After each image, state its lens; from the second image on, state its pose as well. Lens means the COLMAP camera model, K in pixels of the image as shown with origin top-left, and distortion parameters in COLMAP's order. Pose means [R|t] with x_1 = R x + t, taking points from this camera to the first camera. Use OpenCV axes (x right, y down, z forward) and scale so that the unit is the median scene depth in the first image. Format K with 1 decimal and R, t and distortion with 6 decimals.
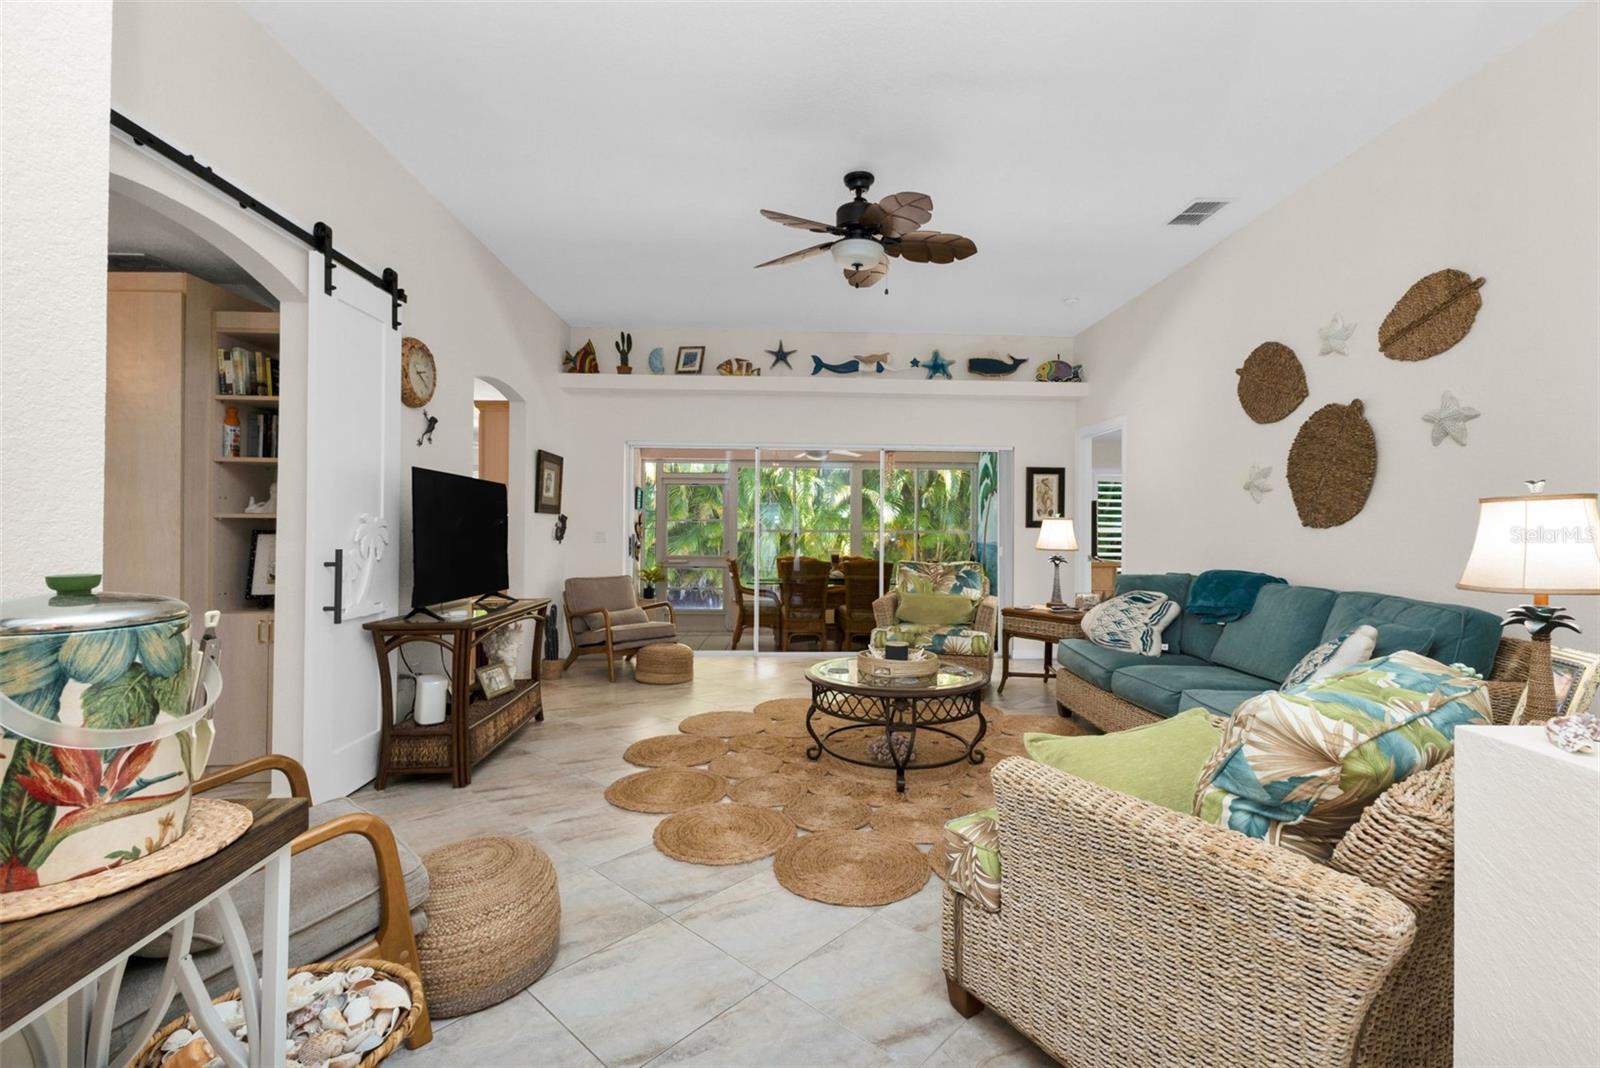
lens RADIAL K [[689.7, 0, 811.1], [0, 689.7, 530.0], [0, 0, 1]] dist [0.014907, -0.003760]
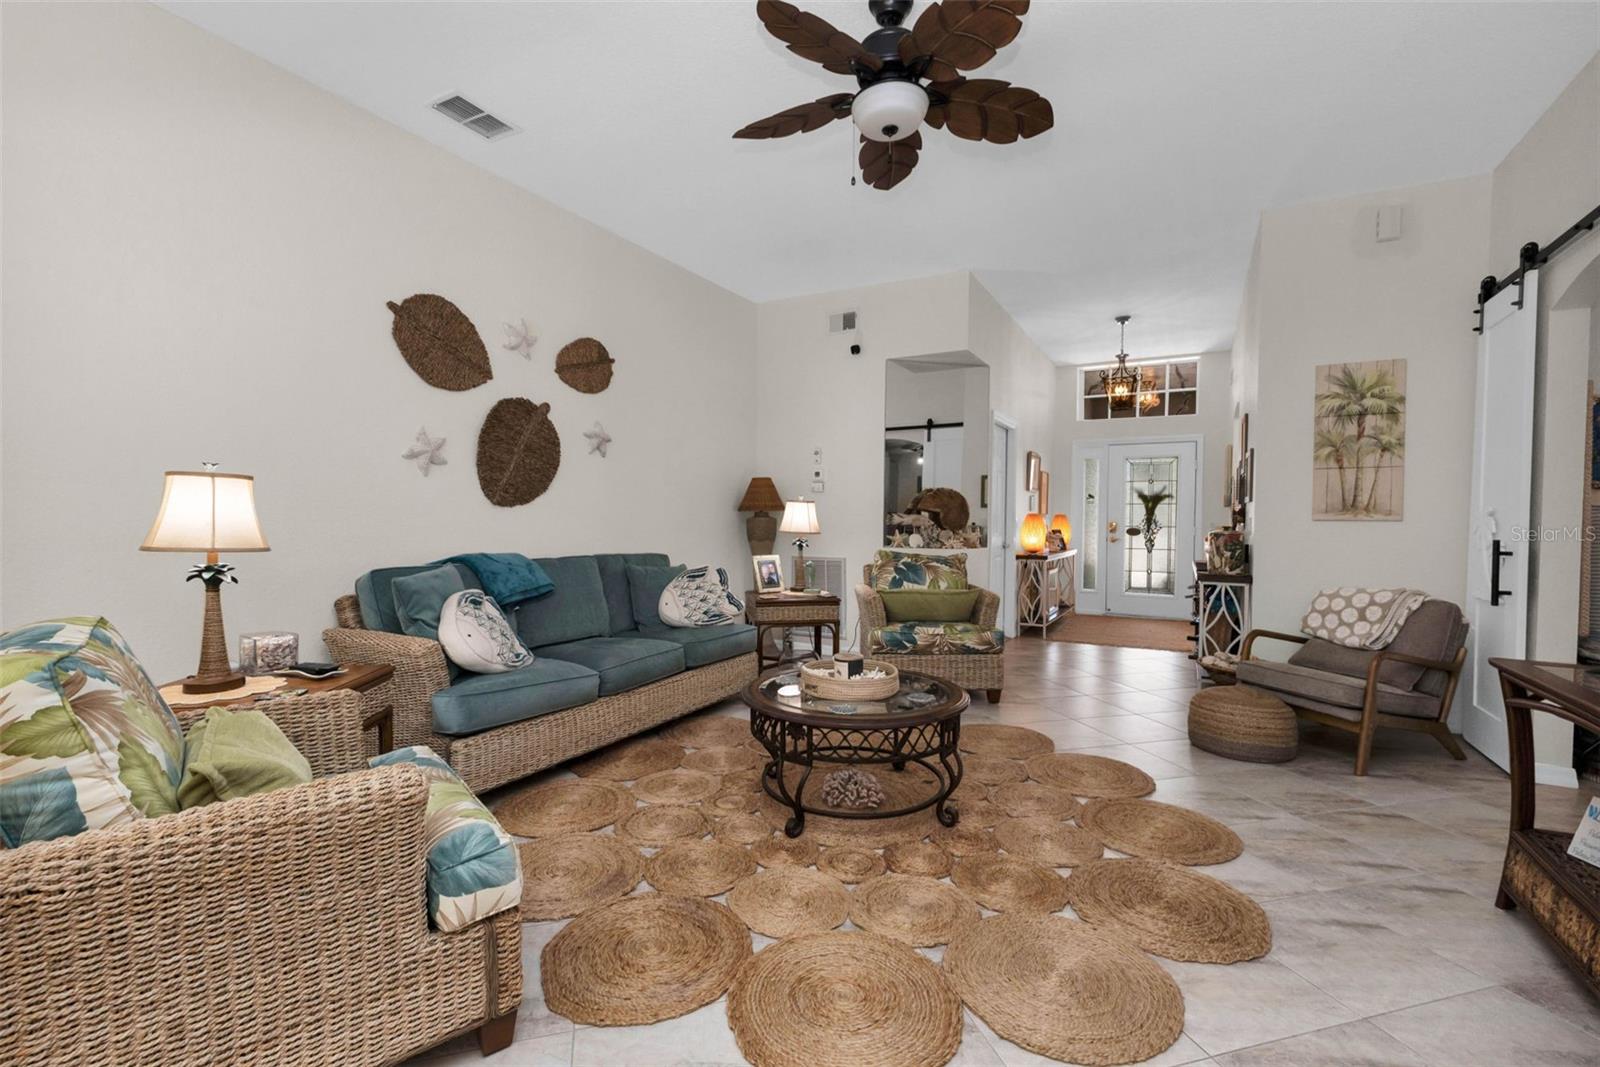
lens RADIAL K [[689.7, 0, 809.5], [0, 689.7, 528.7], [0, 0, 1]] dist [0.014907, -0.003760]
pose [[-0.849897, -0.020440, 0.526552, -0.235996], [-0.009282, 0.999673, 0.023823, 0.001852], [-0.526867, 0.015360, -0.849809, 1.586752]]
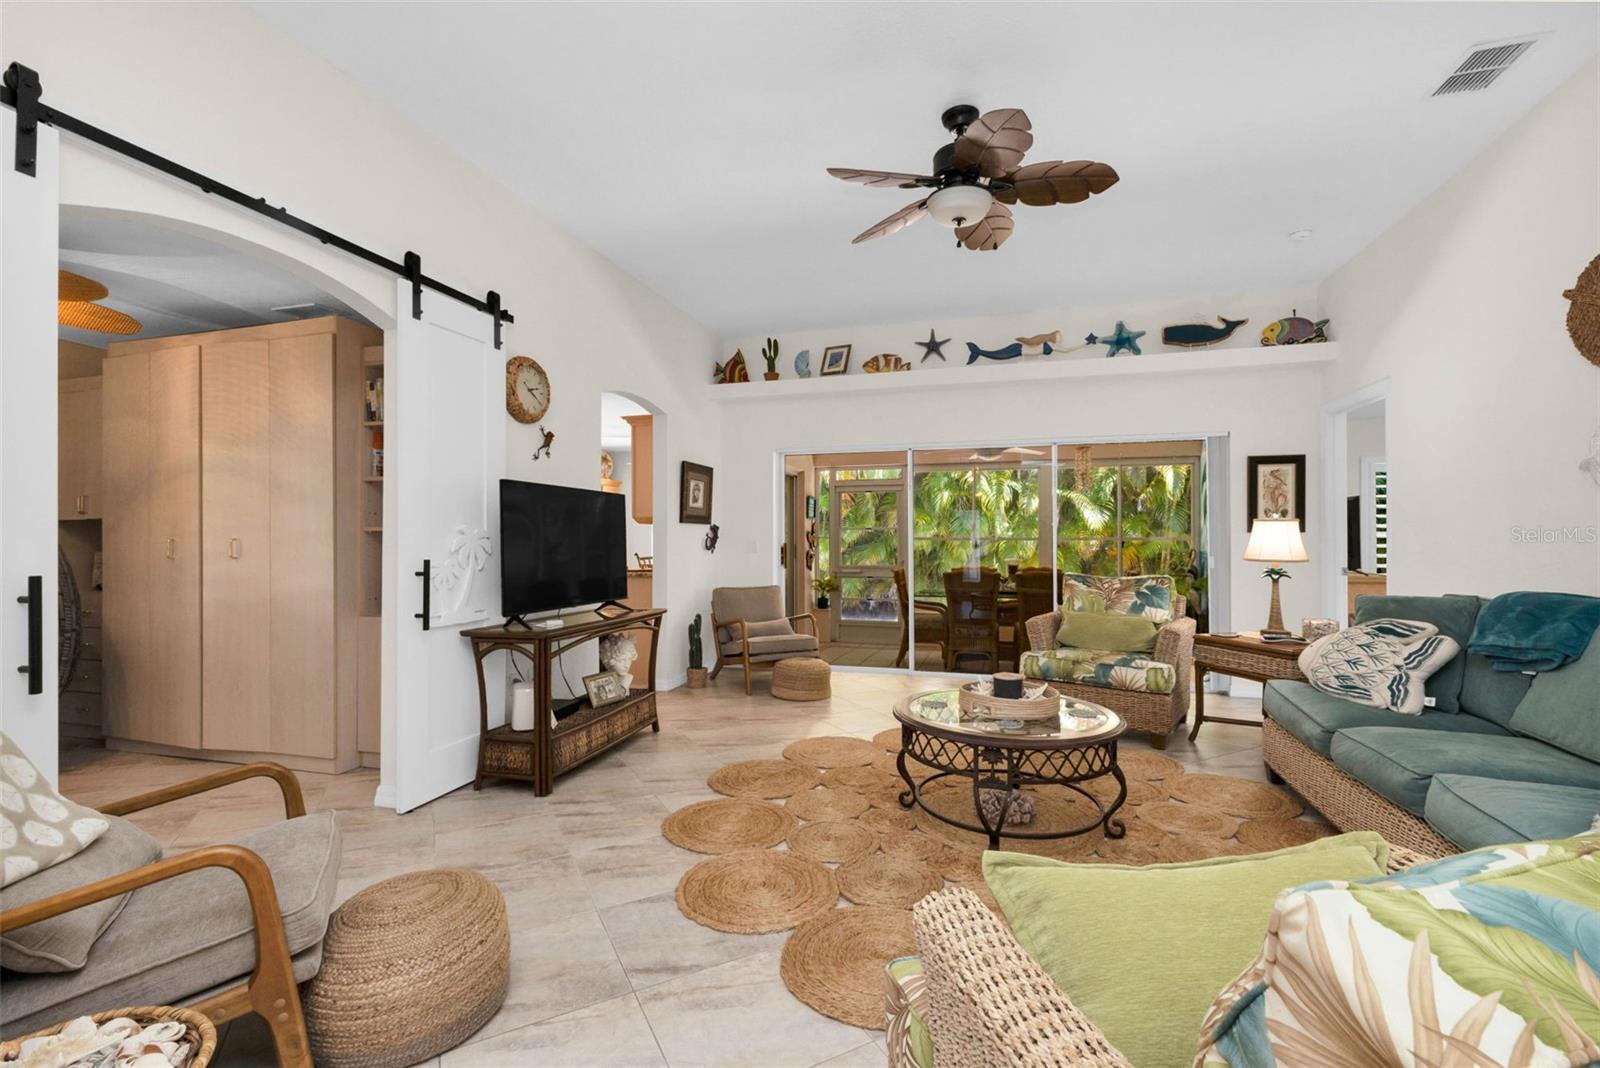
lens RADIAL K [[687.1, 0, 812.2], [0, 687.1, 539.2], [0, 0, 1]] dist [0.011951, -0.002208]
pose [[0.946815, -0.007965, -0.321680, 0.158045], [0.008180, 0.999966, -0.000685, 0.001523], [0.321675, -0.001983, 0.946848, 0.149375]]
